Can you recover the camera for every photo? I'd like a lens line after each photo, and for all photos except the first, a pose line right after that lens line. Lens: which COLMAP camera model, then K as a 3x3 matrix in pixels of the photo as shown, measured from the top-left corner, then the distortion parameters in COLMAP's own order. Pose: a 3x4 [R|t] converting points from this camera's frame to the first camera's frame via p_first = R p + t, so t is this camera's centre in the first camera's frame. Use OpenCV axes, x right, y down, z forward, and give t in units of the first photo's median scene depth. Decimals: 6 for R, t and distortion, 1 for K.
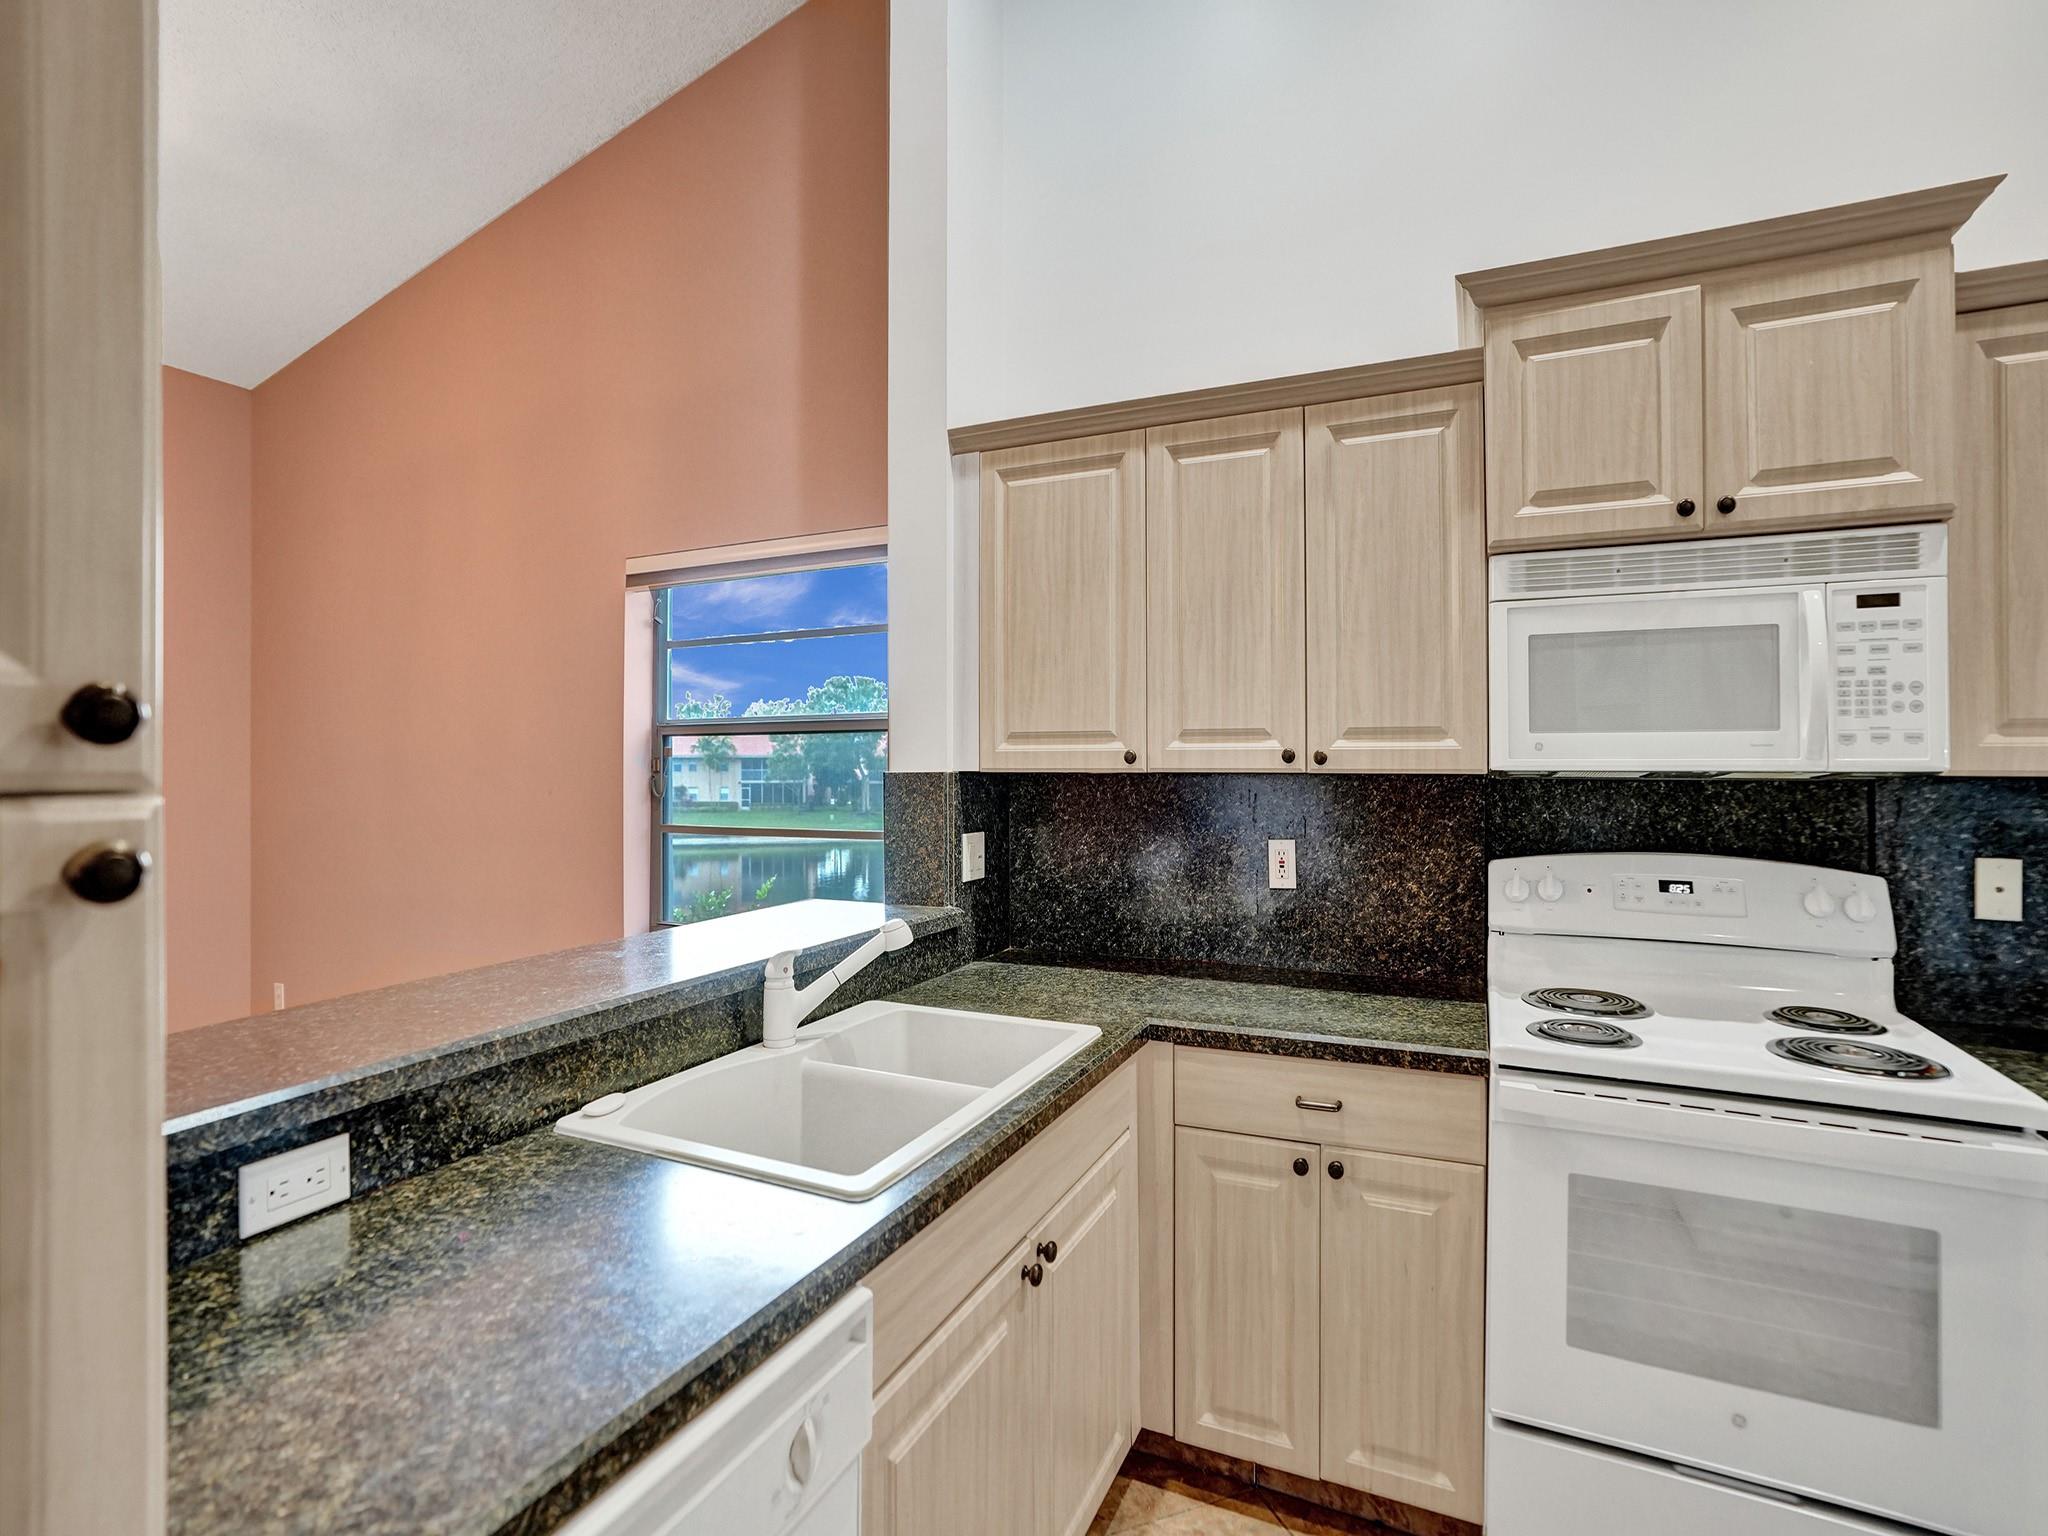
lens RADIAL K [[973.2, 0, 1042.0], [0, 973.2, 758.9], [0, 0, 1]] dist [-0.034539, 0.015878]
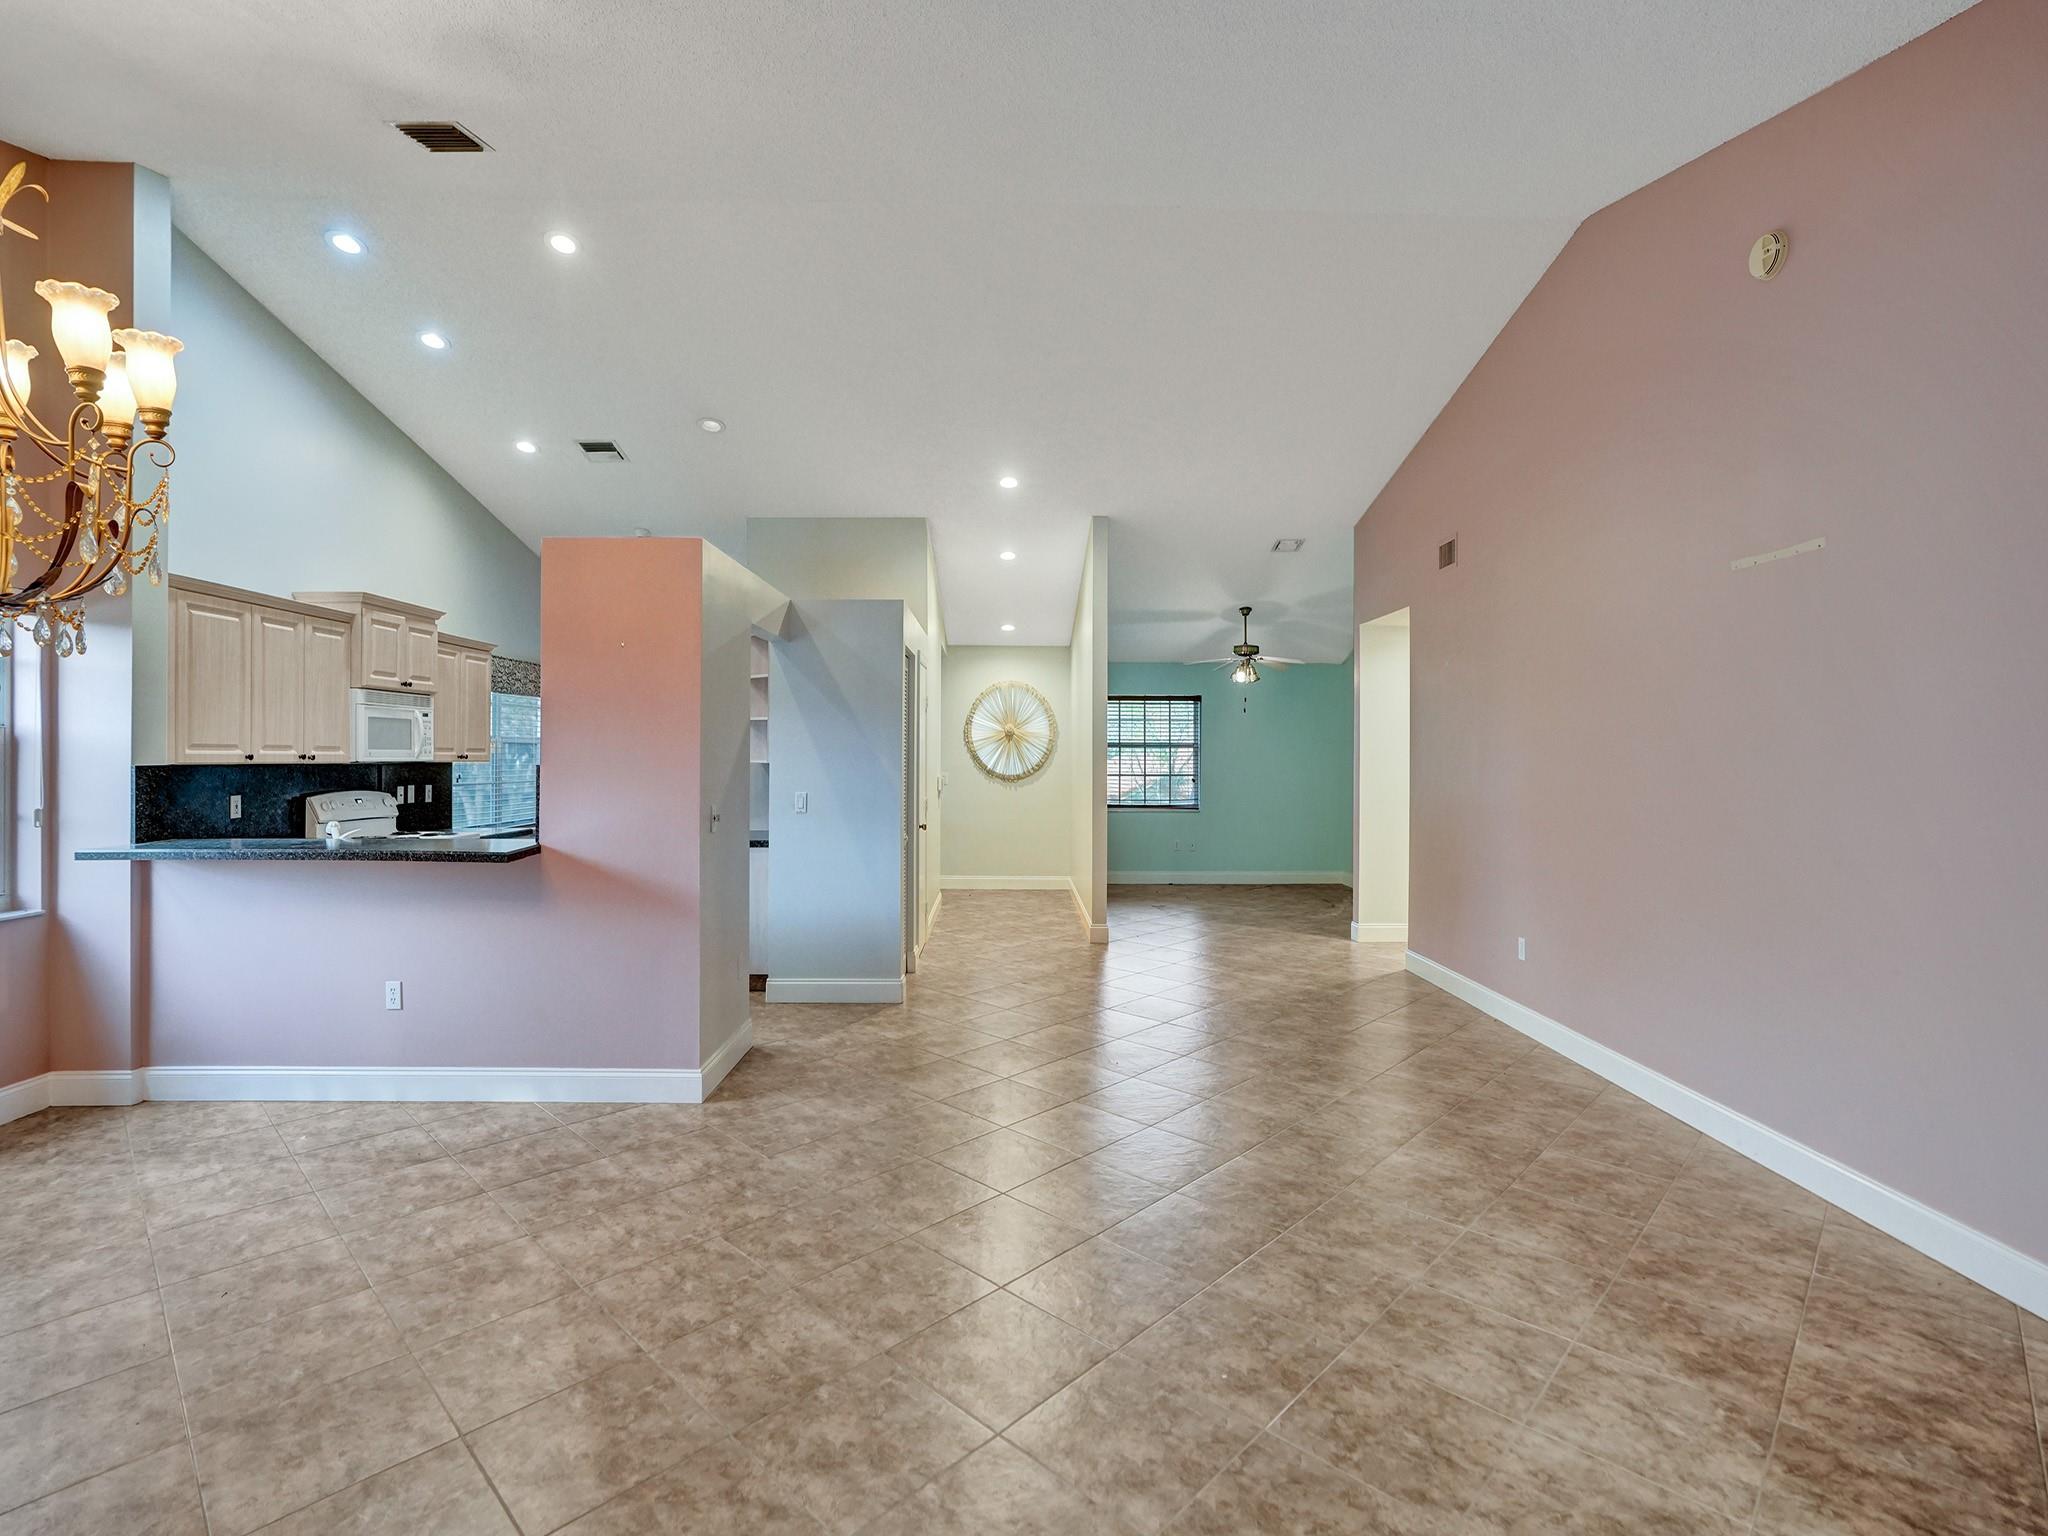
lens RADIAL K [[973.2, 0, 1047.6], [0, 973.2, 750.9], [0, 0, 1]] dist [-0.034539, 0.015878]
pose [[-0.433203, 0.005483, 0.901279, -2.688442], [-0.003876, 0.999961, -0.007947, -0.005861], [-0.901288, -0.006936, -0.433165, 0.340489]]
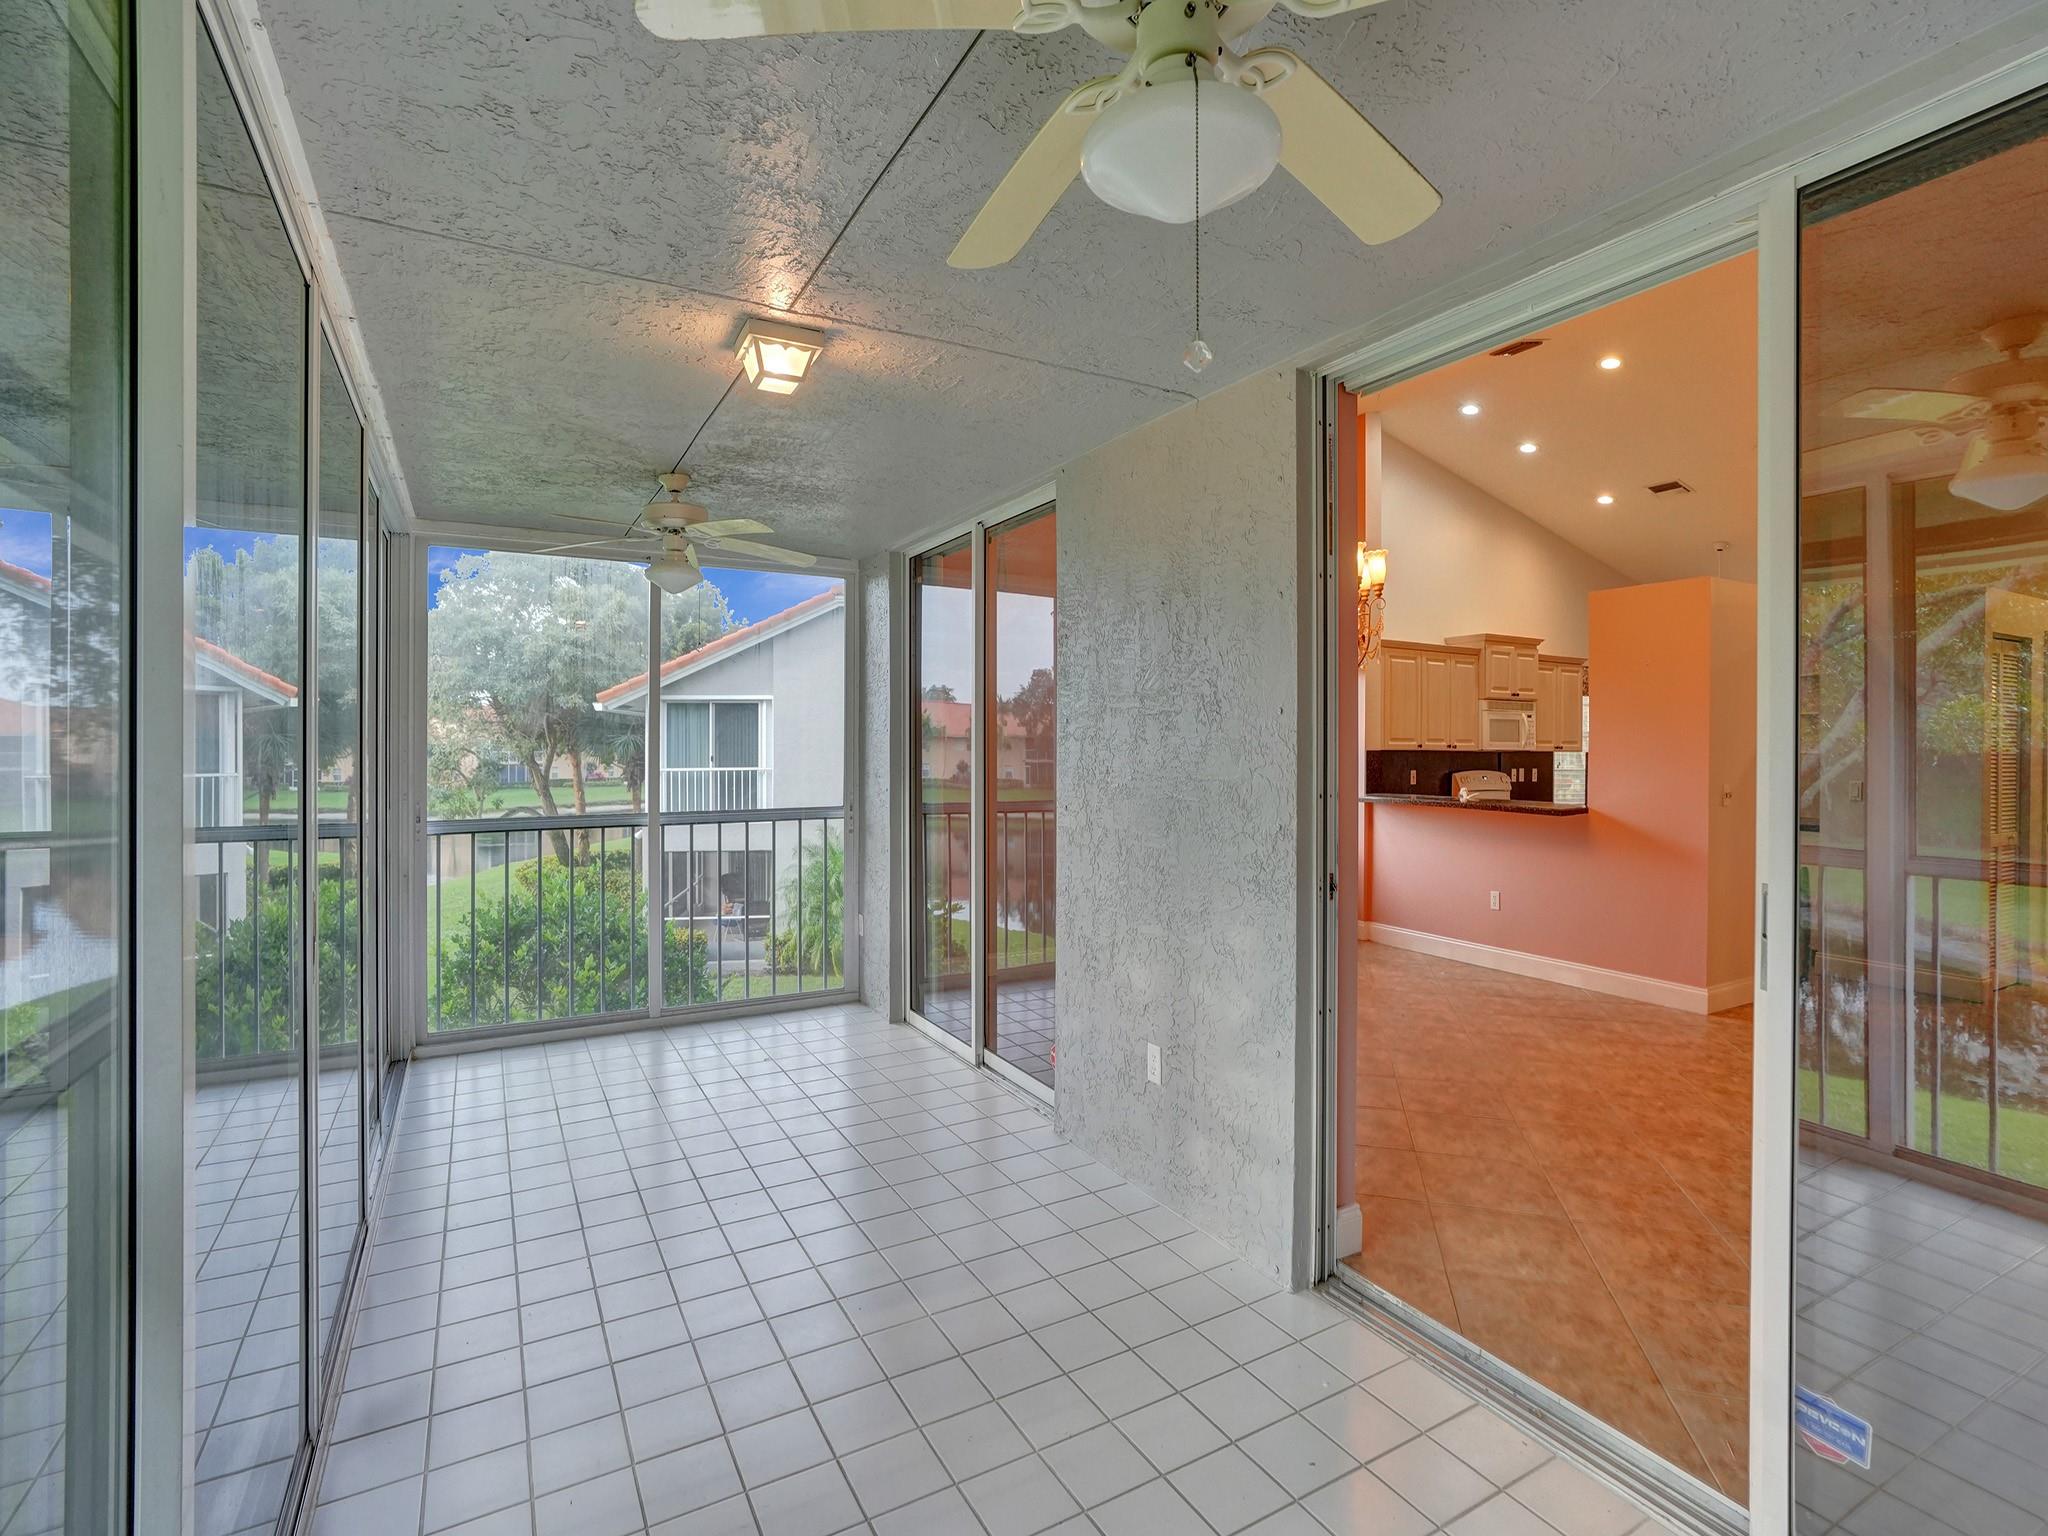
lens RADIAL K [[973.2, 0, 1042.8], [0, 973.2, 745.4], [0, 0, 1]] dist [-0.034539, 0.015878]
pose [[0.587627, 0.006673, 0.809105, -3.629166], [-0.011571, 0.999933, 0.000157, 0.011301], [-0.809049, -0.009454, 0.587665, 0.065604]]
